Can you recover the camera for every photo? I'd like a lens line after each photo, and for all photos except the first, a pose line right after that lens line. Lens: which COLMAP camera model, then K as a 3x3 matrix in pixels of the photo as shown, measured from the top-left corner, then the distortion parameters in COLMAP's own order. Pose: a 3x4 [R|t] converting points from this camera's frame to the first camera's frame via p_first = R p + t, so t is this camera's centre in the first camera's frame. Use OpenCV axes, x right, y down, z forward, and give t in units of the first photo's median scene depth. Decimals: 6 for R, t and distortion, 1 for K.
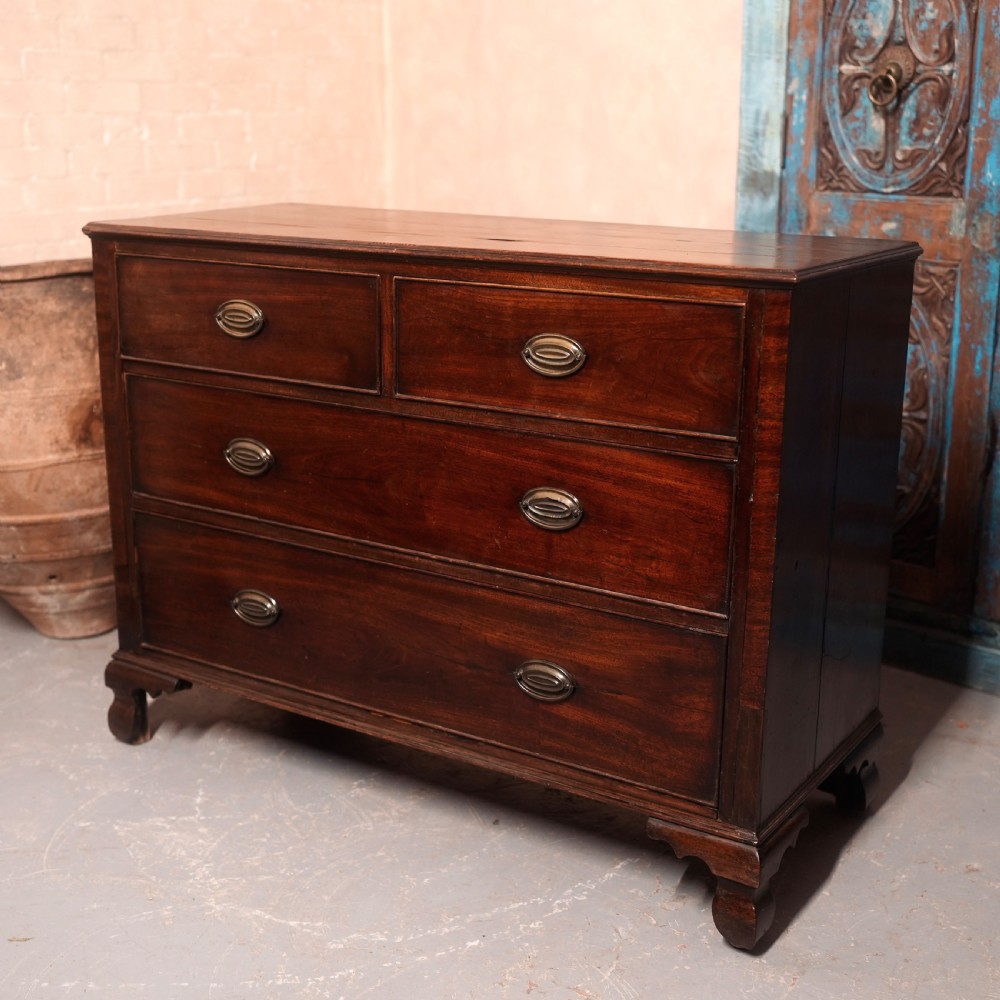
lens RADIAL K [[1440.5, 0, 500.0], [0, 1440.5, 500.0], [0, 0, 1]] dist [-0.041350, 0.119384]
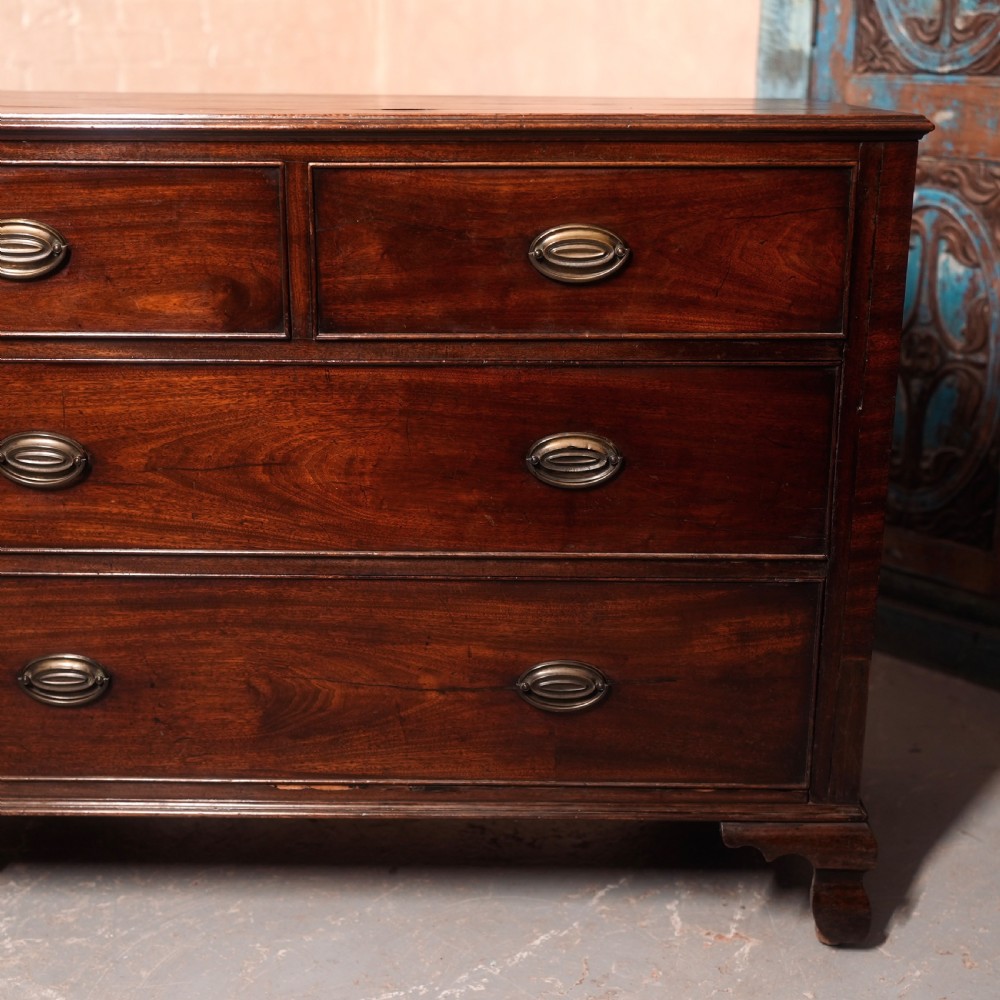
lens RADIAL K [[1456.5, 0, 499.3], [0, 1456.5, 491.3], [0, 0, 1]] dist [-0.054617, 0.183938]
pose [[0.997769, 0.021266, -0.063276, 0.083153], [-0.019447, 0.999384, 0.029222, -0.004121], [0.063858, -0.027927, 0.997568, 0.188047]]
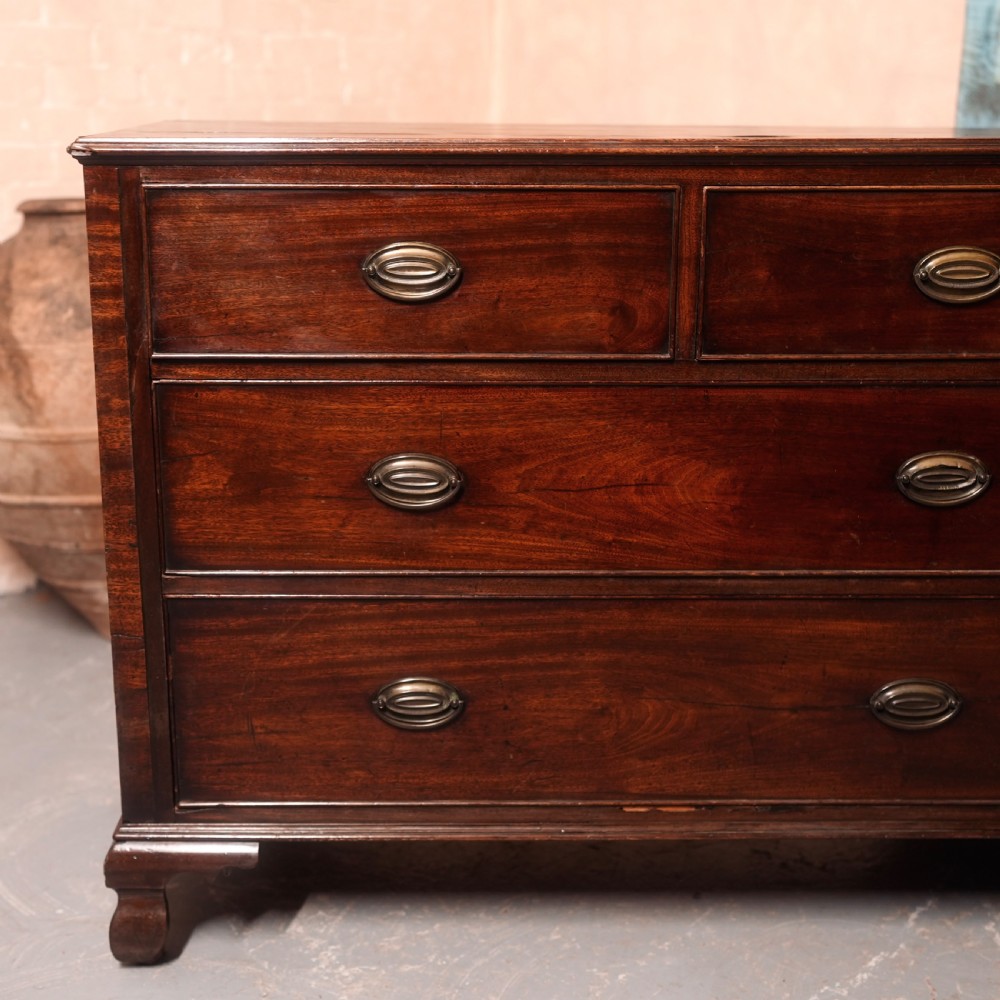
lens RADIAL K [[1473.7, 0, 468.8], [0, 1473.7, 492.2], [0, 0, 1]] dist [-0.042104, 0.151067]
pose [[0.998879, 0.012757, -0.045588, -0.076902], [-0.012920, 0.999911, -0.003288, 0.008860], [0.045542, 0.003873, 0.998955, 0.167532]]
